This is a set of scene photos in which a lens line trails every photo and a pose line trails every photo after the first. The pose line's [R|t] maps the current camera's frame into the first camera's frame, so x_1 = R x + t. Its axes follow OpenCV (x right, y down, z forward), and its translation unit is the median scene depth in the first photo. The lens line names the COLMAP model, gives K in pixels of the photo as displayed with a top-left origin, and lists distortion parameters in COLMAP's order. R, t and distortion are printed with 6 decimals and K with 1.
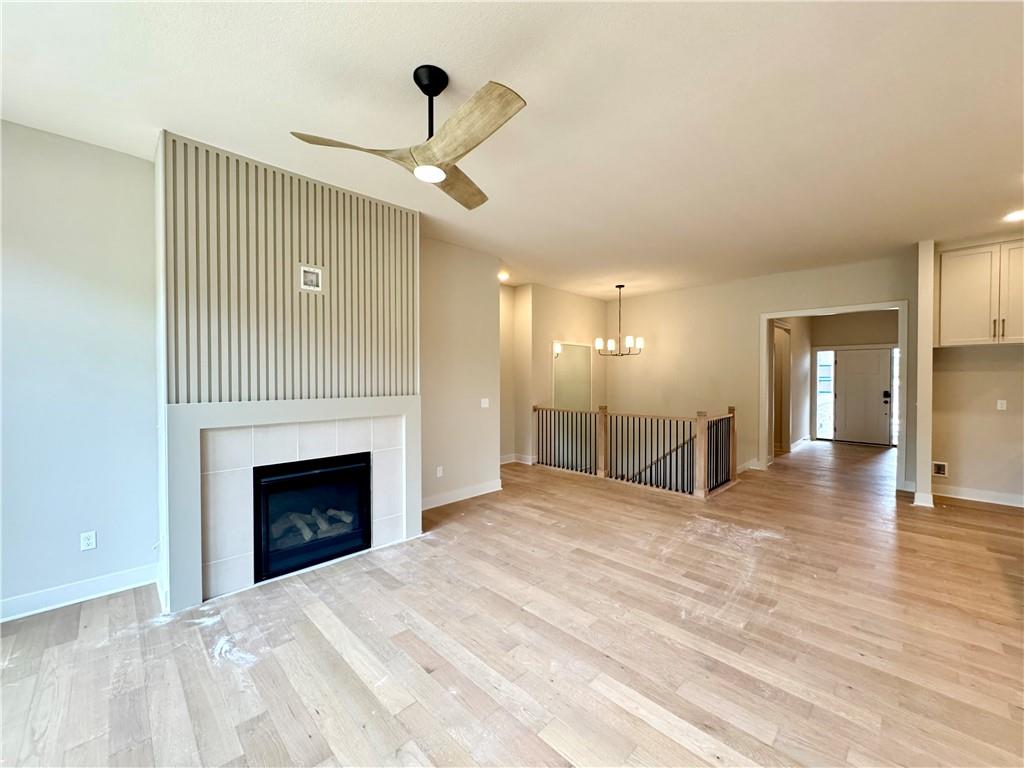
lens RADIAL K [[410.0, 0, 511.7], [0, 410.0, 381.7], [0, 0, 1]] dist [-0.004977, 0.000696]
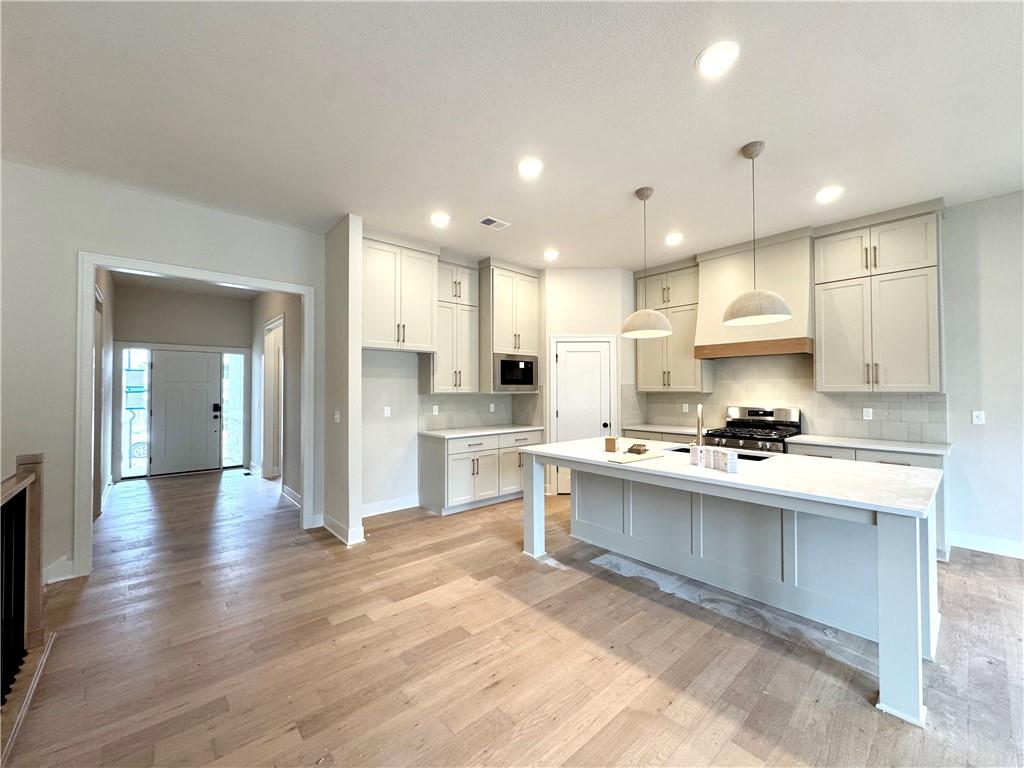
lens RADIAL K [[410.0, 0, 511.7], [0, 410.0, 381.7], [0, 0, 1]] dist [-0.004977, 0.000696]
pose [[0.054790, 0.017302, 0.998348, 0.301678], [0.016612, 0.999696, -0.018237, 0.009220], [-0.998360, 0.017584, 0.054486, 0.887579]]
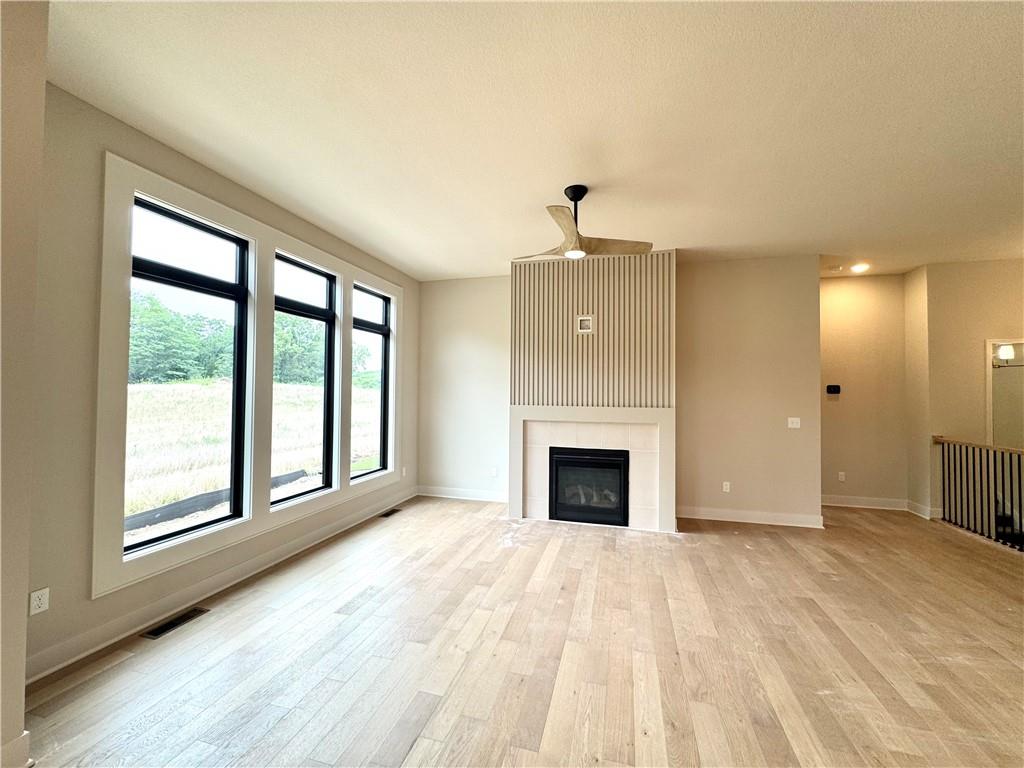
lens RADIAL K [[410.0, 0, 511.7], [0, 410.0, 381.7], [0, 0, 1]] dist [-0.004977, 0.000696]
pose [[0.494334, -0.017409, -0.869098, 0.605792], [-0.020134, 0.999302, -0.031469, 0.005081], [0.869039, 0.033055, 0.493639, 0.049454]]
